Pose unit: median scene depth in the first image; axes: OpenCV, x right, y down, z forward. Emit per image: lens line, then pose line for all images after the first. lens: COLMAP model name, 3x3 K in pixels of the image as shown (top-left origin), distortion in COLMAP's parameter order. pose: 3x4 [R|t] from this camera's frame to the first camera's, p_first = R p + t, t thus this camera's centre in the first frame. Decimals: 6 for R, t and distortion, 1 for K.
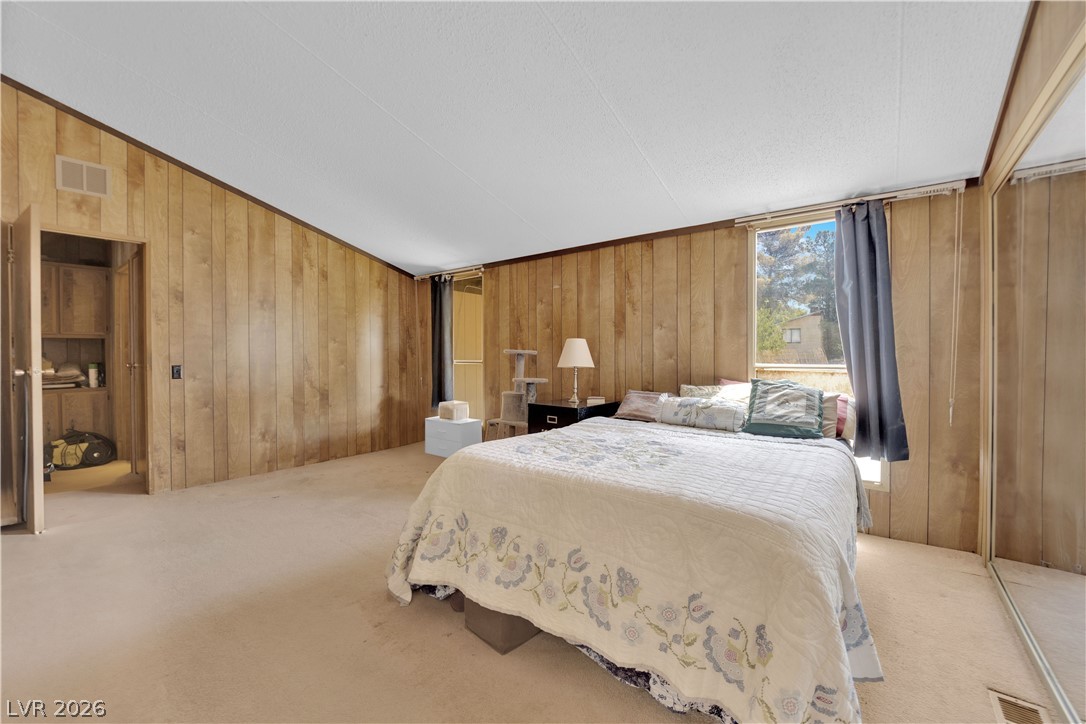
lens RADIAL K [[437.0, 0, 541.6], [0, 437.0, 364.3], [0, 0, 1]] dist [-0.013221, -0.000516]
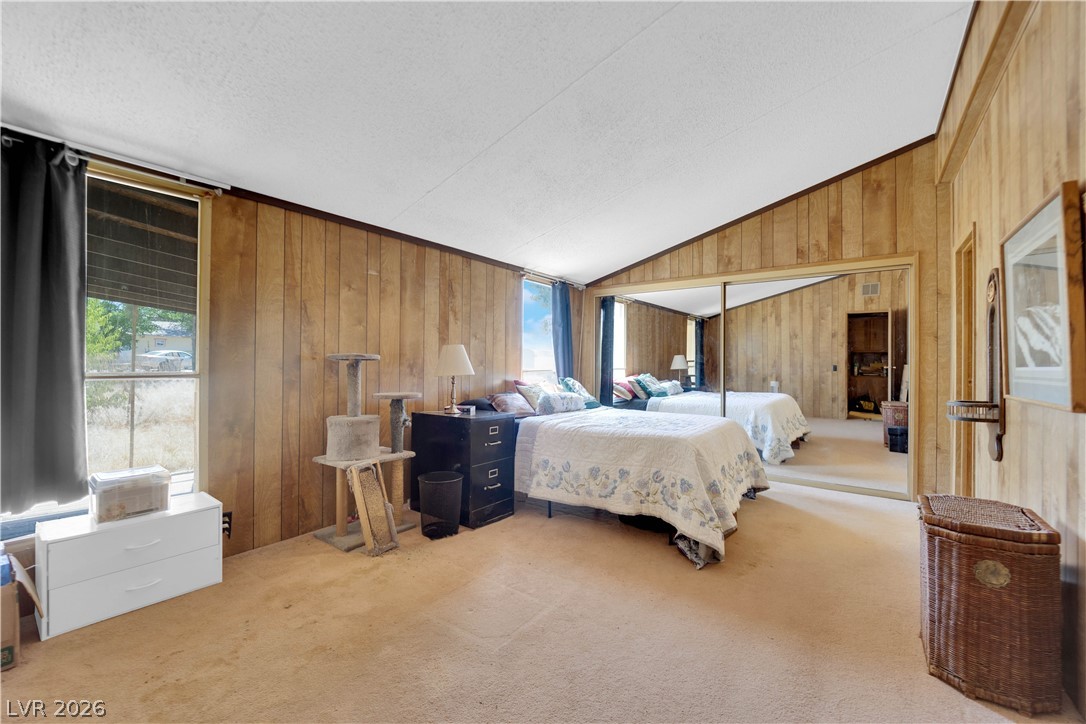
lens RADIAL K [[437.0, 0, 542.7], [0, 437.0, 358.2], [0, 0, 1]] dist [-0.013221, -0.000516]
pose [[-0.020802, 0.005626, 0.999768, -0.810019], [0.008117, 0.999952, -0.005458, -0.023046], [-0.999751, 0.008002, -0.020847, 0.790306]]
